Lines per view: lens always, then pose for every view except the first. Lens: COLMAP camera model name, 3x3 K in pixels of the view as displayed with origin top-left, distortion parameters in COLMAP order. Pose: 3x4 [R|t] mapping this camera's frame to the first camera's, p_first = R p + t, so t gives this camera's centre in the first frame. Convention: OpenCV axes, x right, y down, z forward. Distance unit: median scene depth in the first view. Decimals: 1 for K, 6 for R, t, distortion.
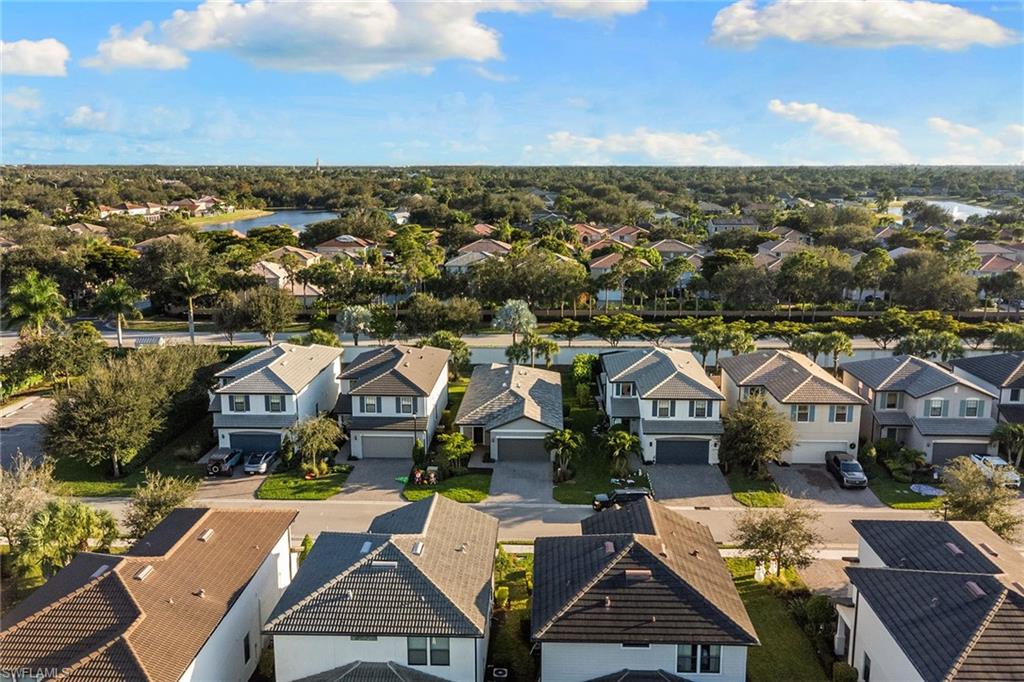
lens RADIAL K [[856.3, 0, 516.9], [0, 856.3, 380.1], [0, 0, 1]] dist [0.003729, 0.002013]
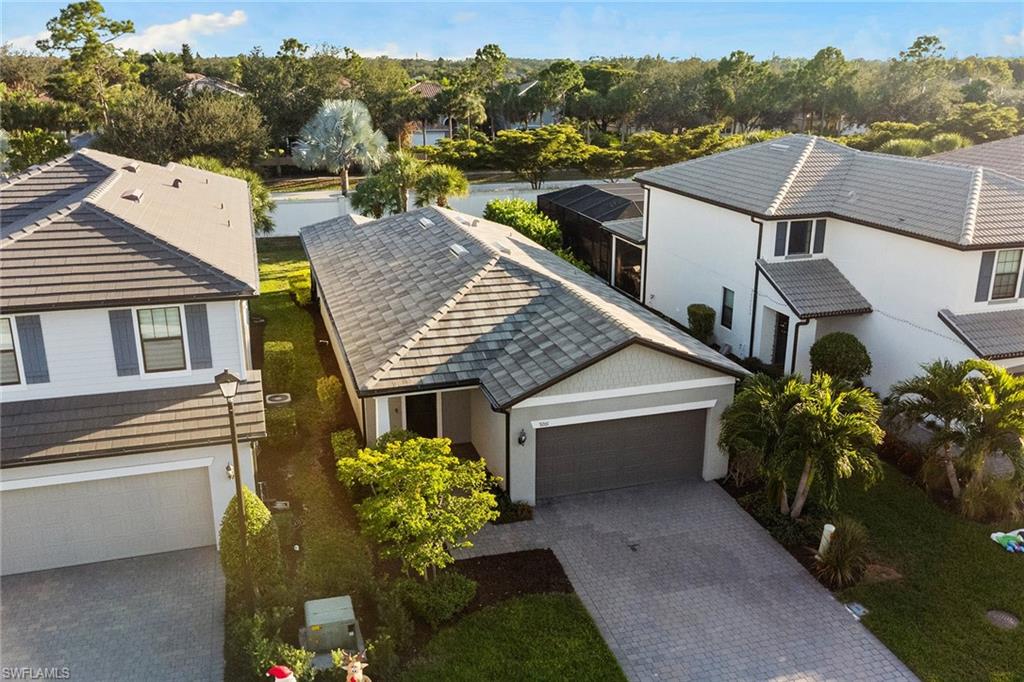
lens RADIAL K [[874.7, 0, 512.0], [0, 874.7, 341.0], [0, 0, 1]] dist [0.016077, 0.005584]
pose [[0.947738, -0.096313, 0.304166, -0.111302], [0.077294, 0.994259, 0.073990, 0.019223], [-0.309546, -0.046613, 0.949741, 0.739432]]
